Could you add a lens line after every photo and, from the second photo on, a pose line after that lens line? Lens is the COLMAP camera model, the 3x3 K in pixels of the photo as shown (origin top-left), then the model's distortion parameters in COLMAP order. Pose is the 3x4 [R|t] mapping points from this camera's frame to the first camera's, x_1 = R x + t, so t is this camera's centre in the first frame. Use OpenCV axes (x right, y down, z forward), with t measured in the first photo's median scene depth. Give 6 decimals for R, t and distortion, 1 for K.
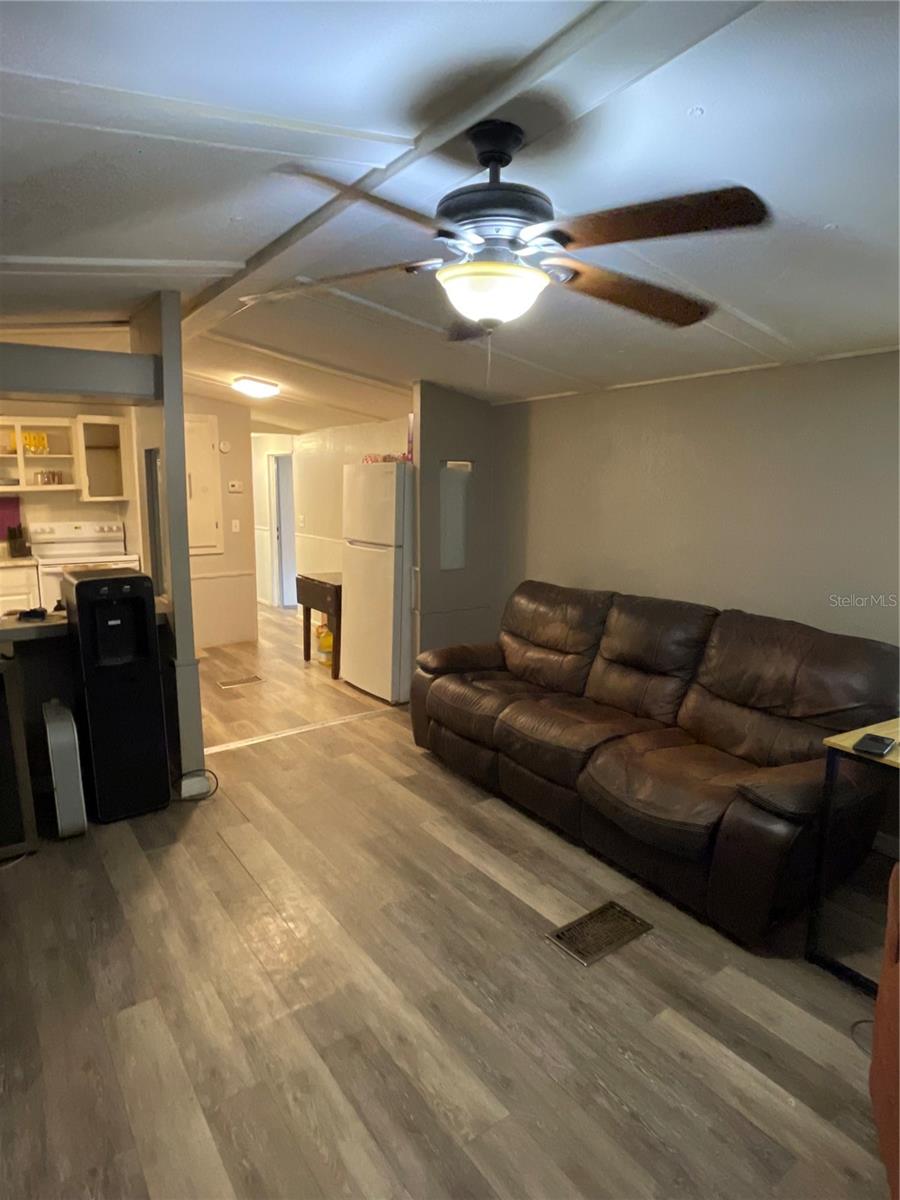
lens RADIAL K [[665.7, 0, 450.5], [0, 665.7, 601.4], [0, 0, 1]] dist [0.002502, 0.000341]
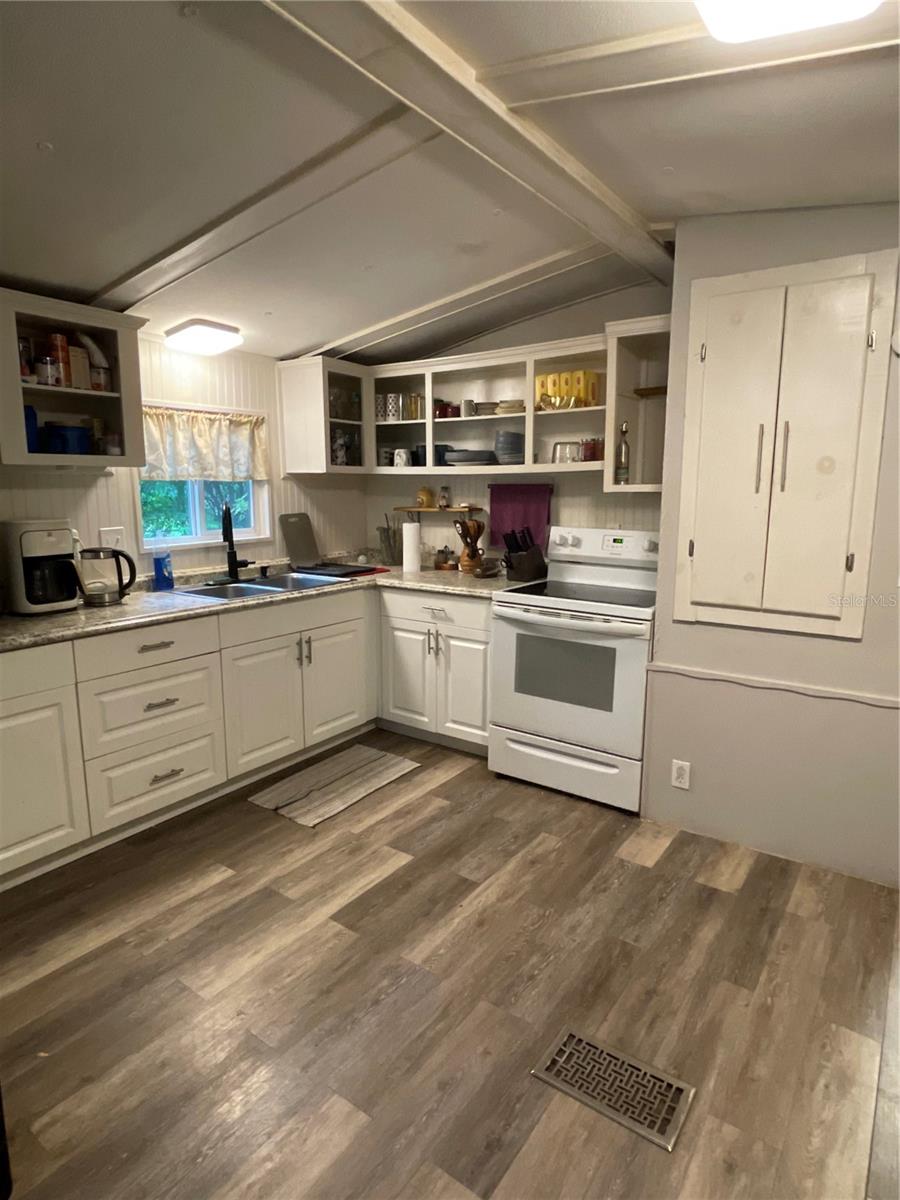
lens RADIAL K [[665.7, 0, 450.8], [0, 665.7, 598.3], [0, 0, 1]] dist [0.002502, 0.000341]
pose [[0.319018, 0.161021, -0.933970, -0.079214], [-0.162523, 0.980158, 0.113471, -0.107330], [0.933710, 0.115592, 0.338858, 0.712042]]
